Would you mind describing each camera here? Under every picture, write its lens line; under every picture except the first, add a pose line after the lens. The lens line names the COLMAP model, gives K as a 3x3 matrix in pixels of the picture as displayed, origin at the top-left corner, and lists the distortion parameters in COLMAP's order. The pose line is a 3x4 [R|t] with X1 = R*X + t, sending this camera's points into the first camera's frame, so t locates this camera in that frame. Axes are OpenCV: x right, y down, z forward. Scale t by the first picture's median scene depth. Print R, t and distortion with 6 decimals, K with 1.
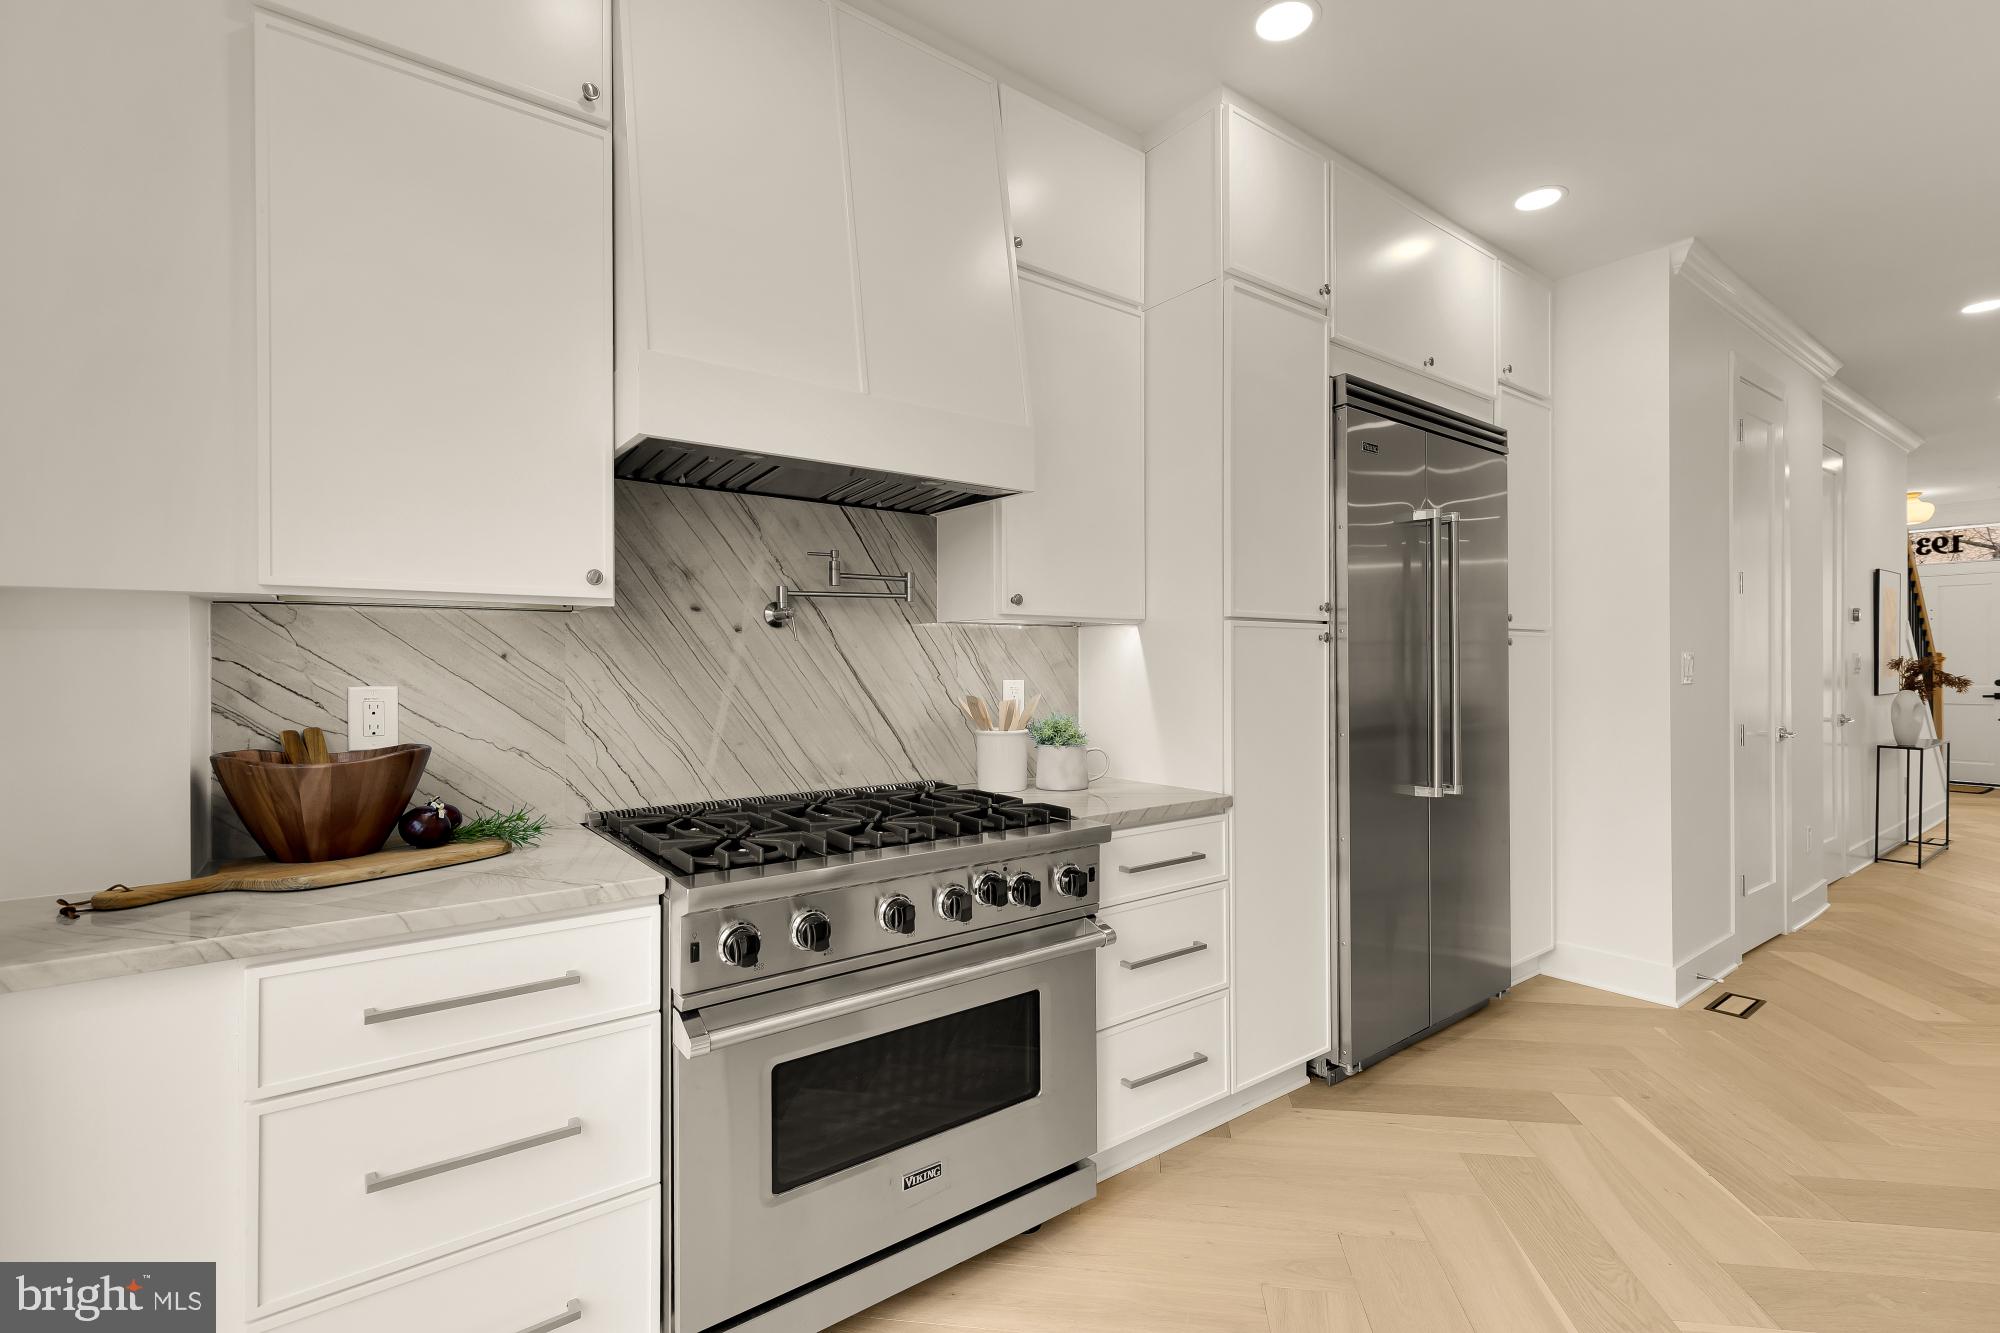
lens RADIAL K [[903.8, 0, 1008.2], [0, 903.8, 674.4], [0, 0, 1]] dist [0.004041, -0.001446]
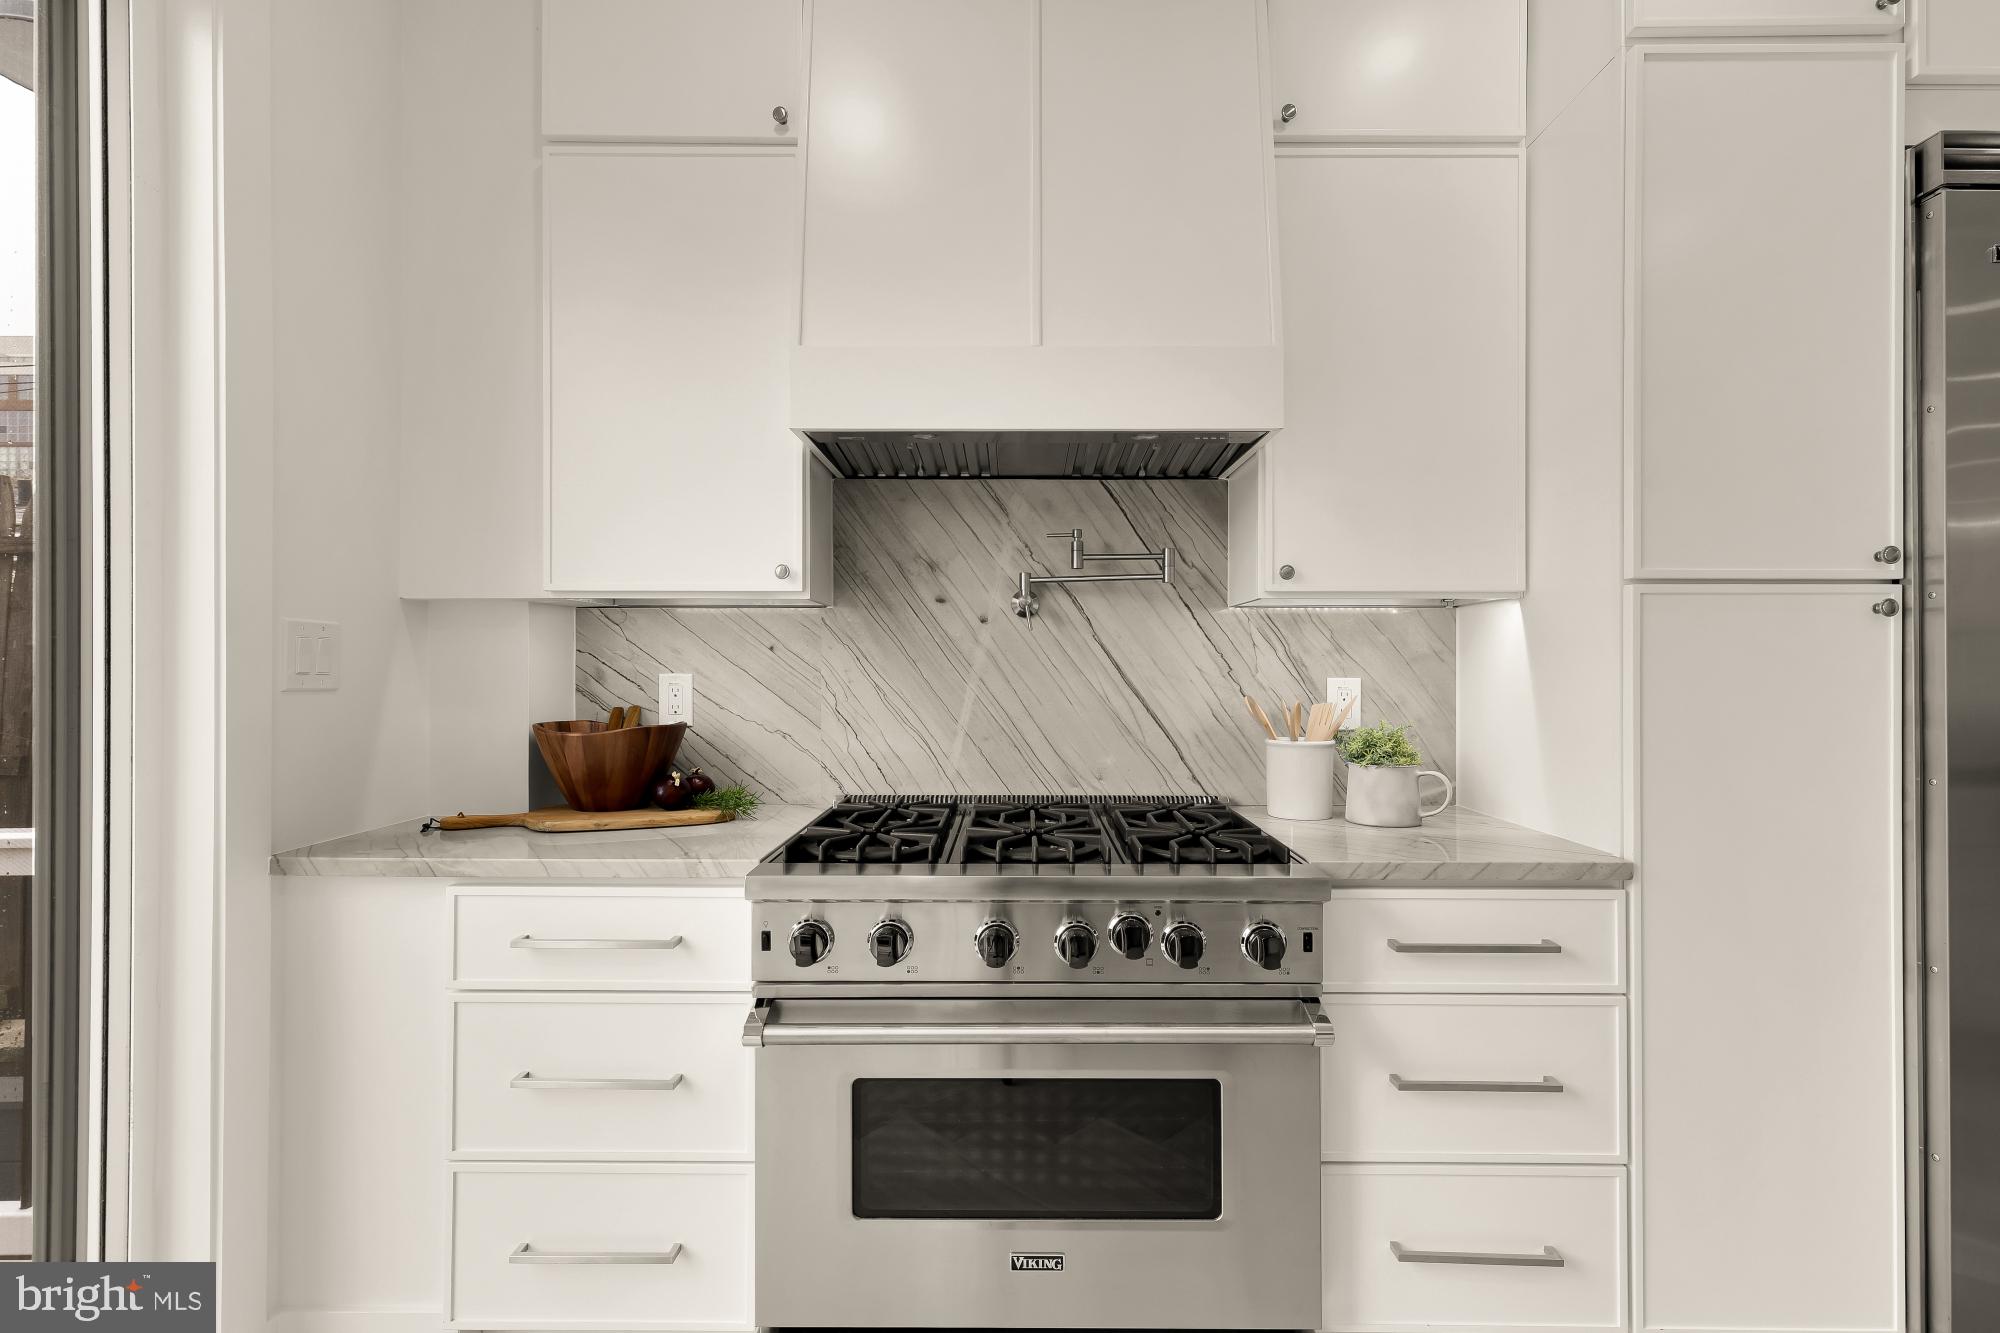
lens RADIAL K [[903.8, 0, 999.0], [0, 903.8, 673.9], [0, 0, 1]] dist [0.004041, -0.001446]
pose [[0.790811, 0.007956, -0.612009, 0.322505], [-0.010647, 0.999943, -0.000759, 0.008799], [0.611968, 0.007116, 0.790851, 0.259805]]
